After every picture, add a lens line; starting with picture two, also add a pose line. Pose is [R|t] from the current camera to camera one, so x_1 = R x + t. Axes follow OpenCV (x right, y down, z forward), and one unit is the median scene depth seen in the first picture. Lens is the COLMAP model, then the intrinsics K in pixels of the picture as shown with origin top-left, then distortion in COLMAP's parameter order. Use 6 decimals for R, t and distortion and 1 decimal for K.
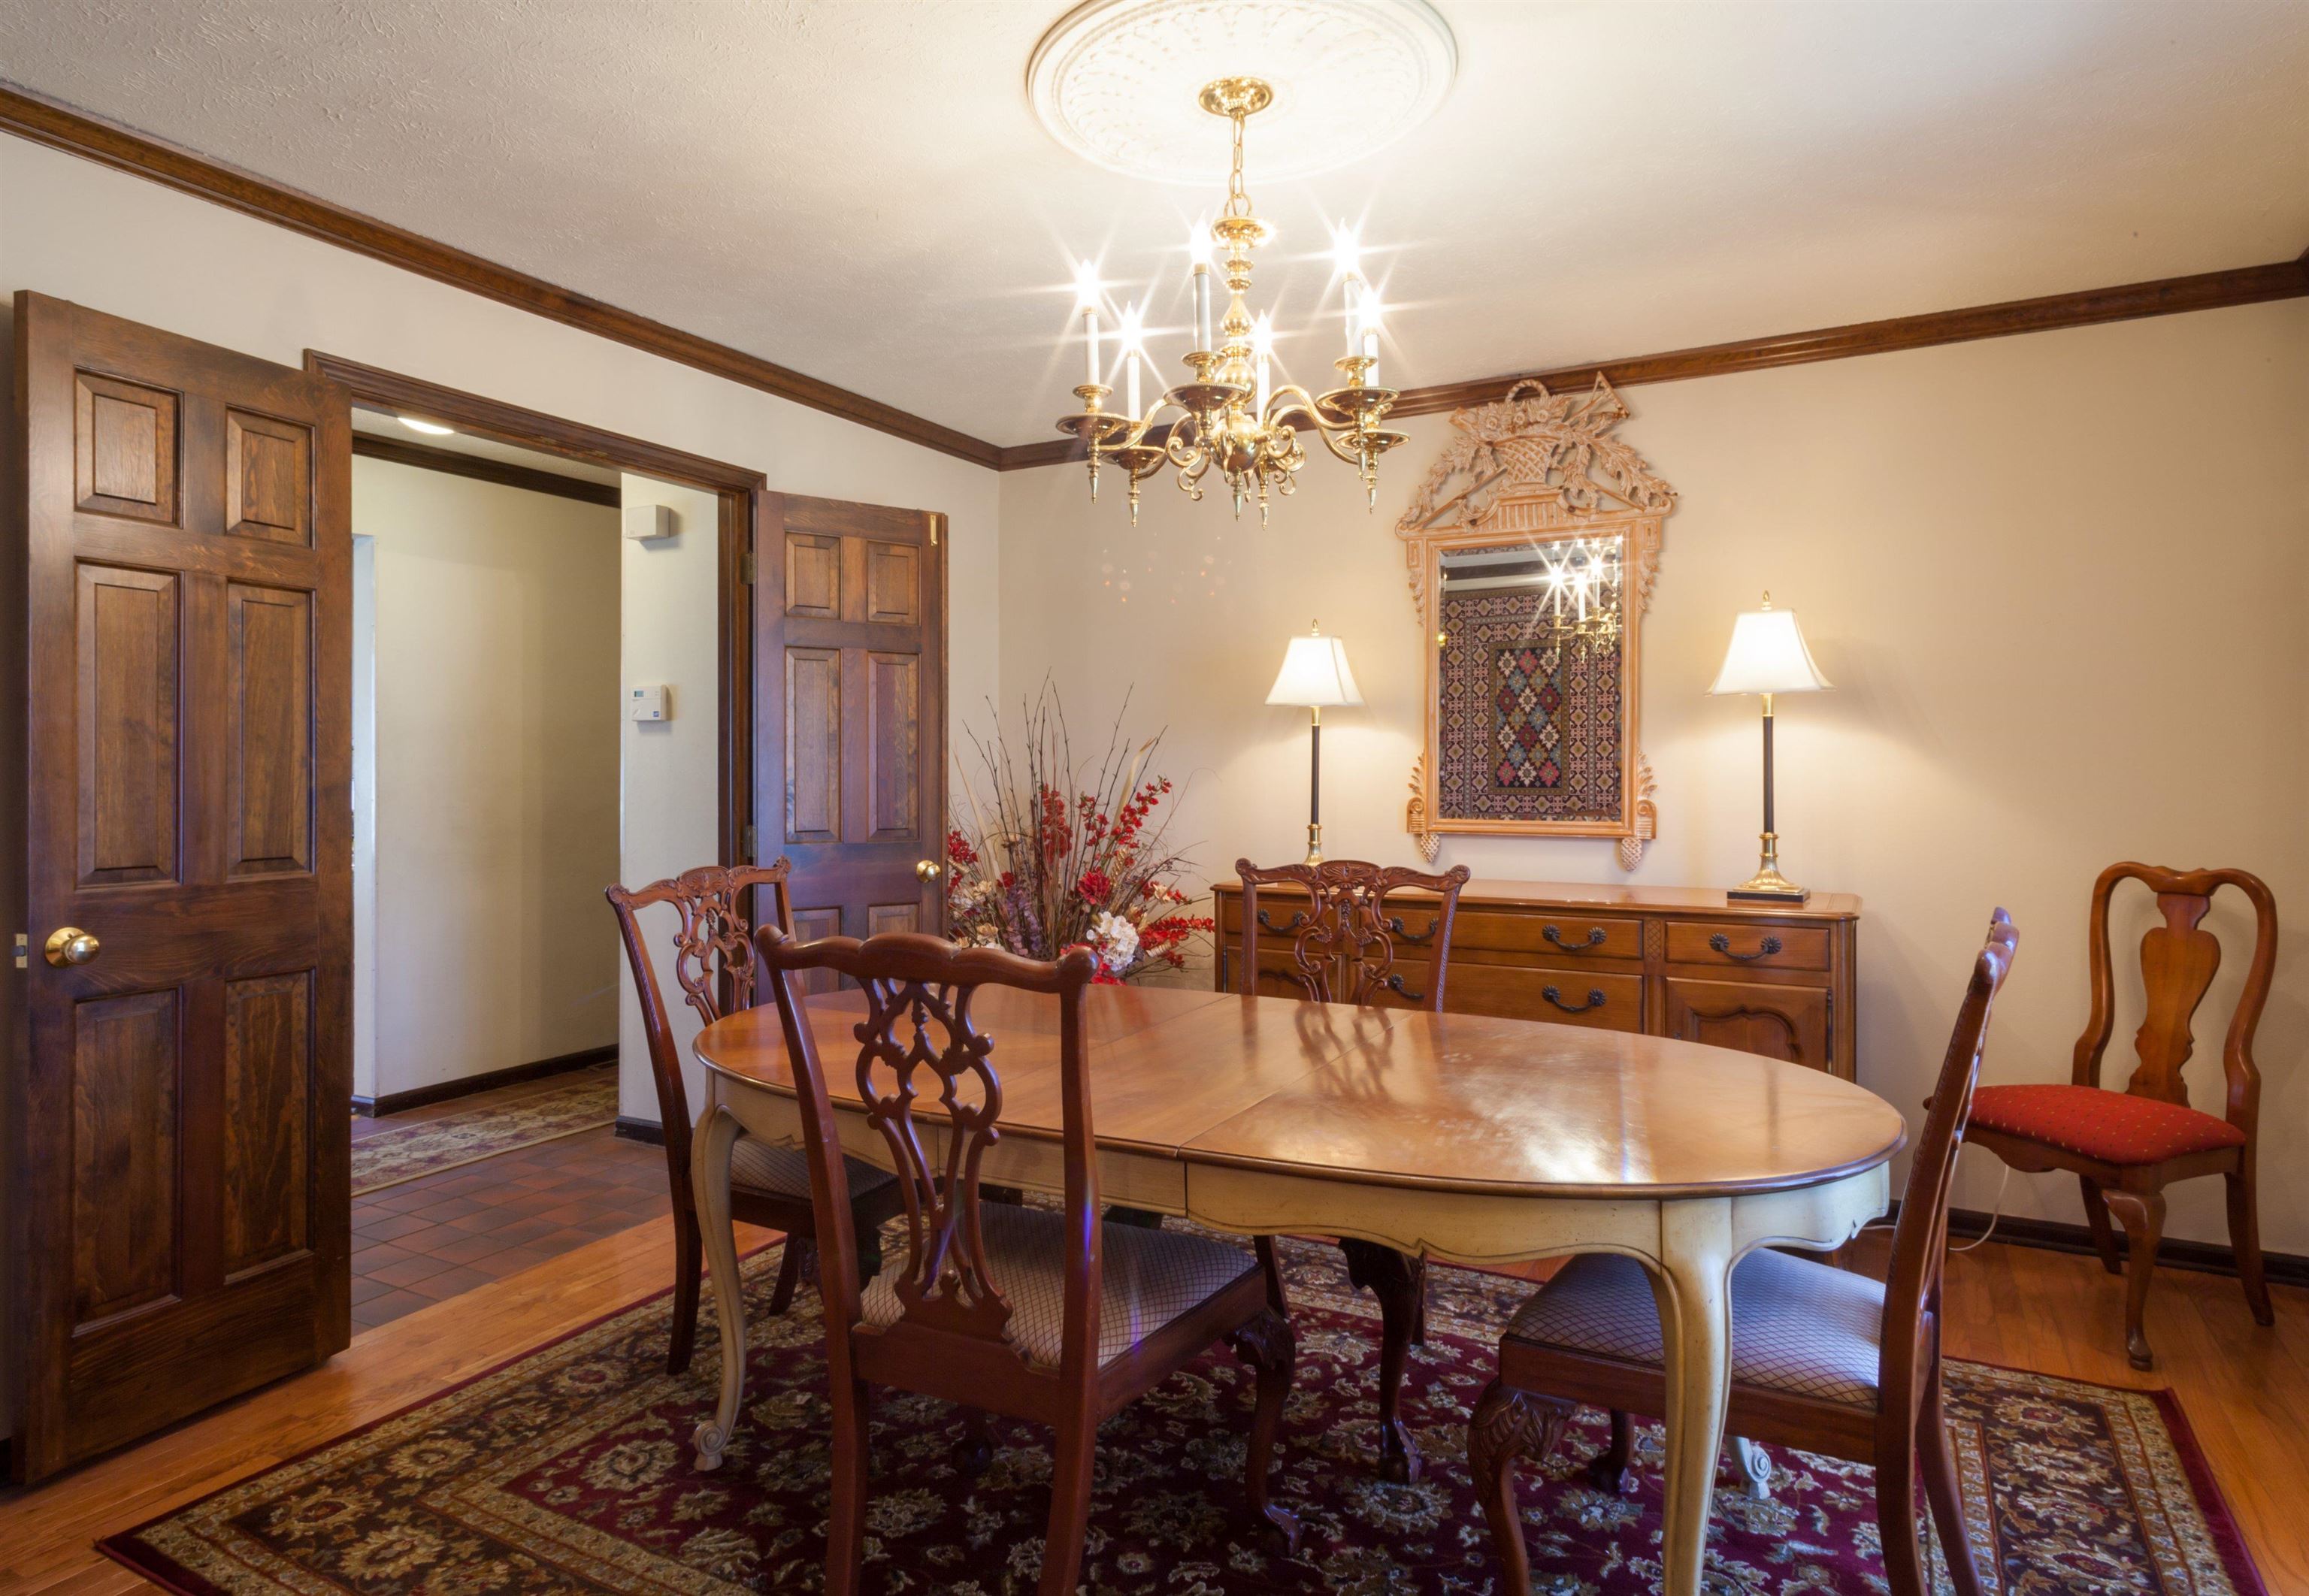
lens RADIAL K [[1304.3, 0, 1150.4], [0, 1304.3, 783.2], [0, 0, 1]] dist [0.002317, 0.000534]
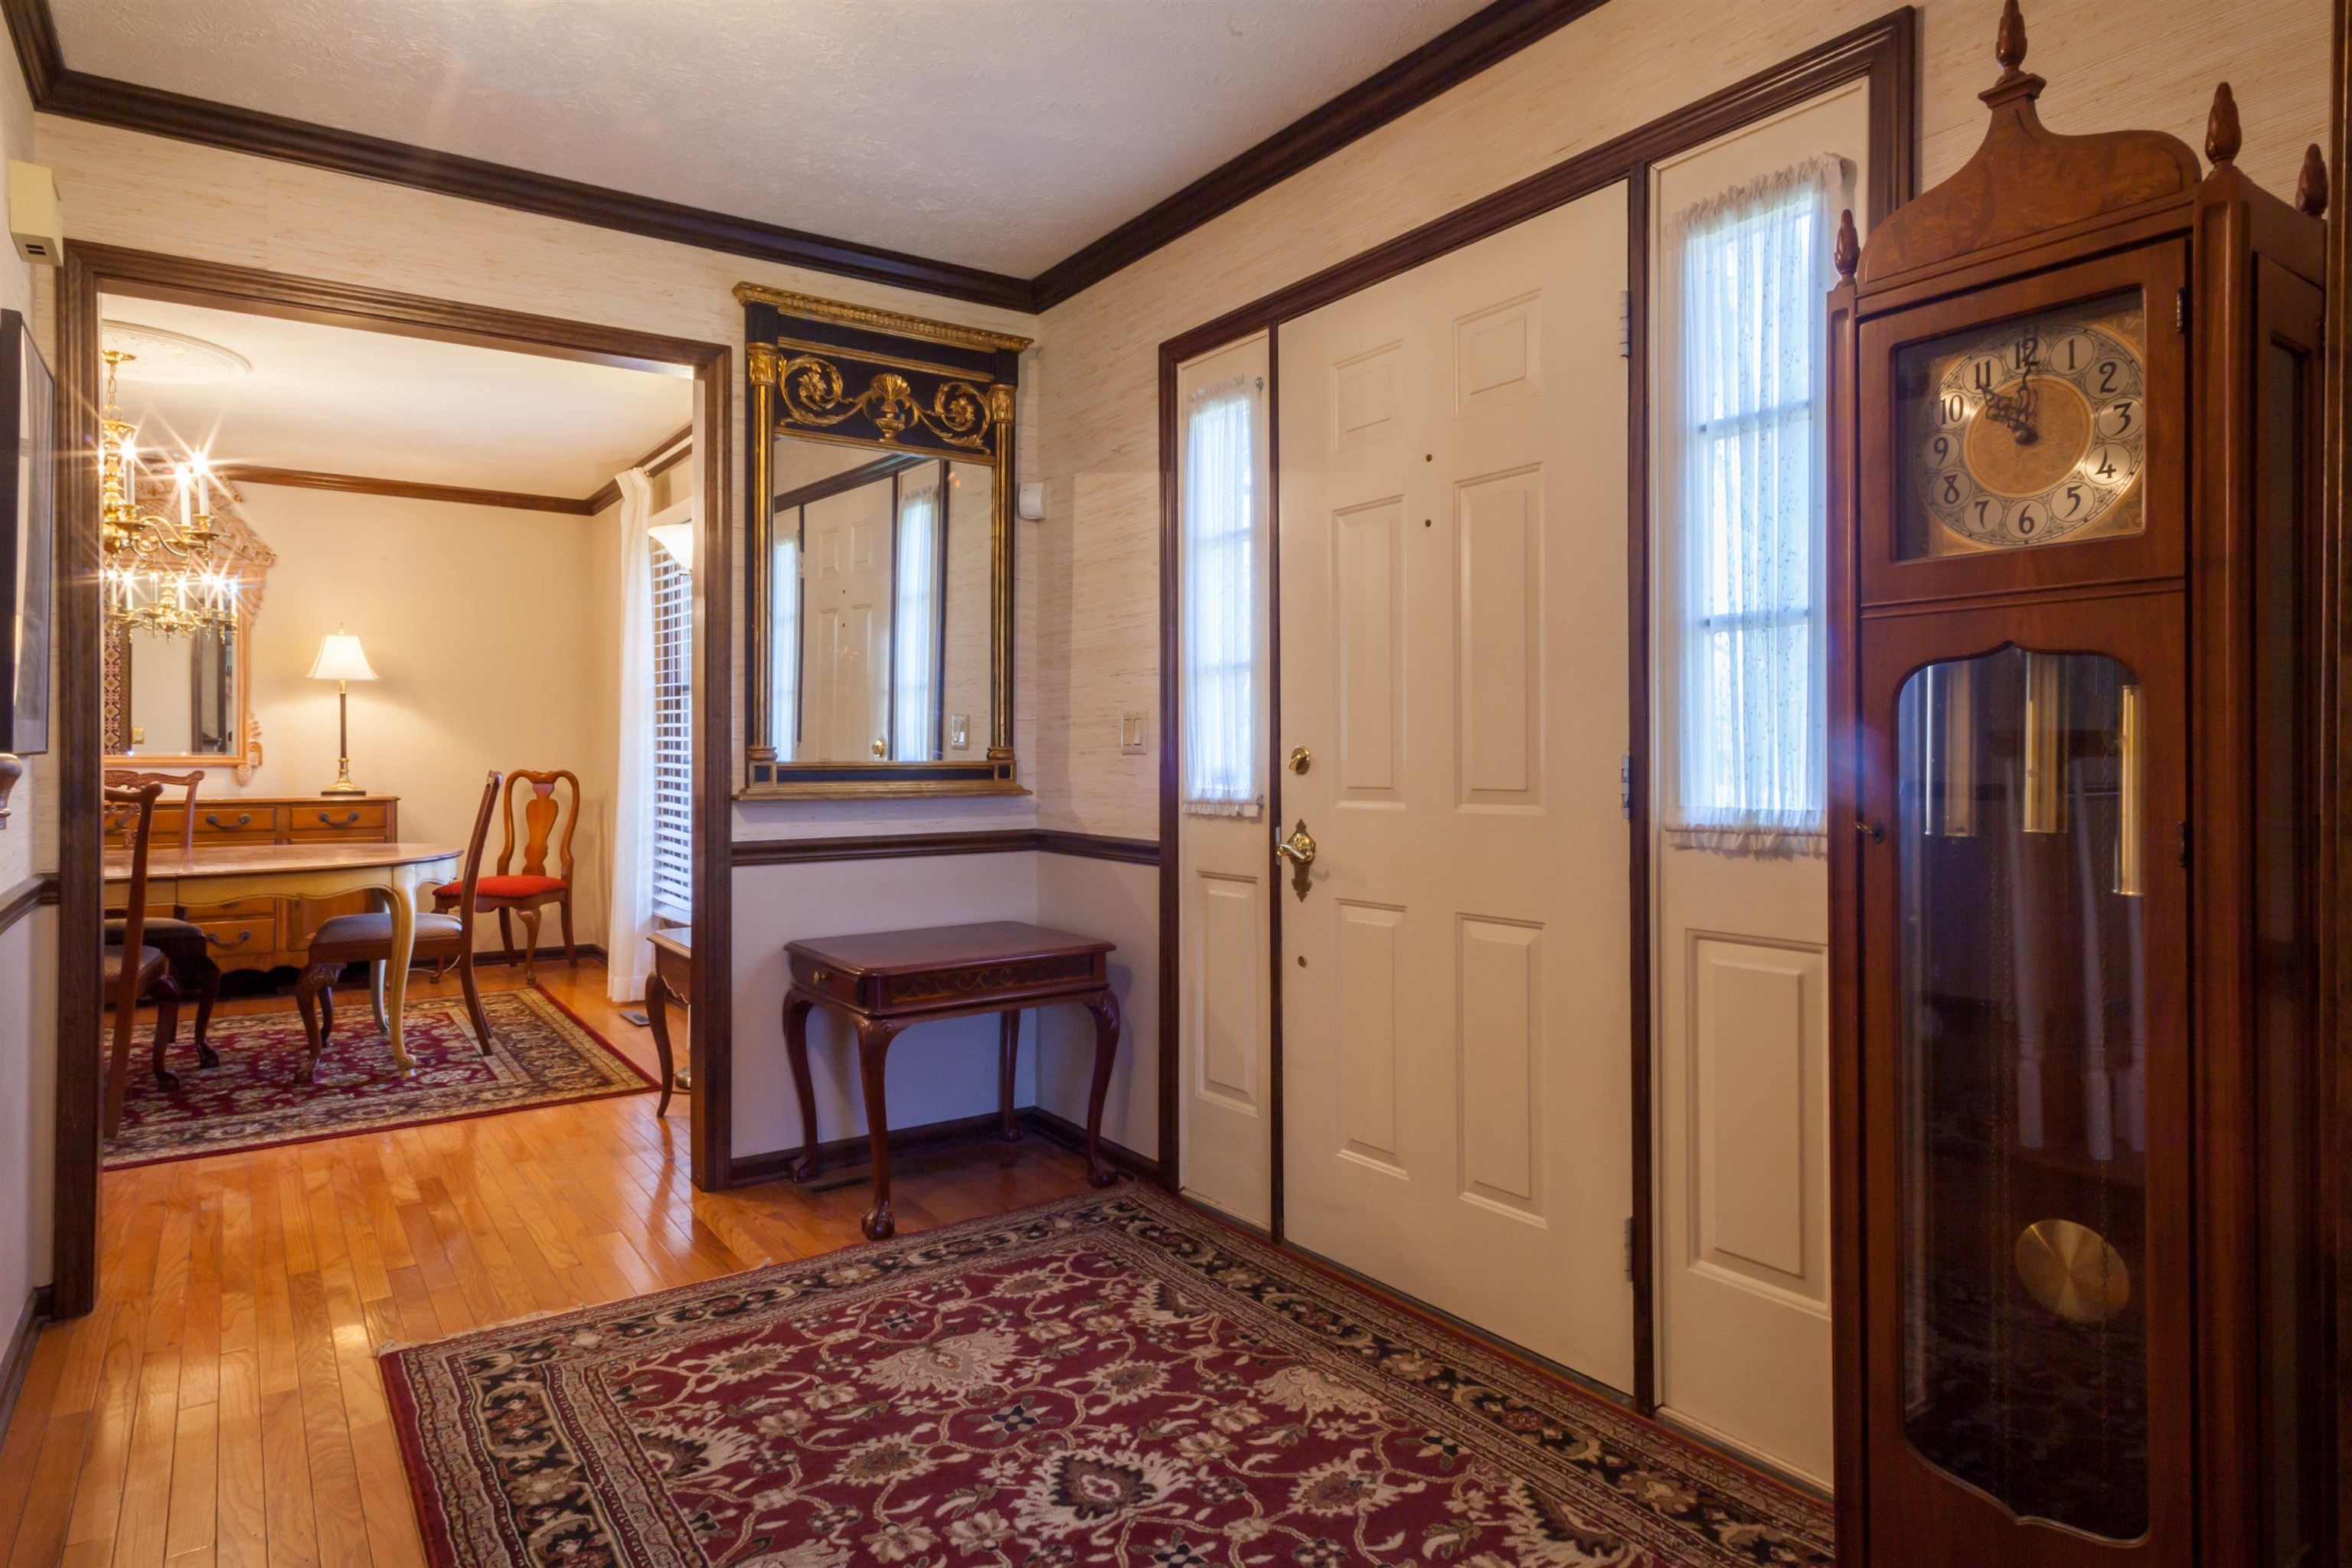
lens RADIAL K [[1367.5, 0, 1161.1], [0, 1367.5, 770.0], [0, 0, 1]] dist [0.013062, 0.000989]
pose [[0.449500, -0.009245, 0.893233, -0.760257], [0.005709, 0.999956, 0.007477, 0.050458], [-0.893262, 0.001738, 0.449533, -0.913759]]
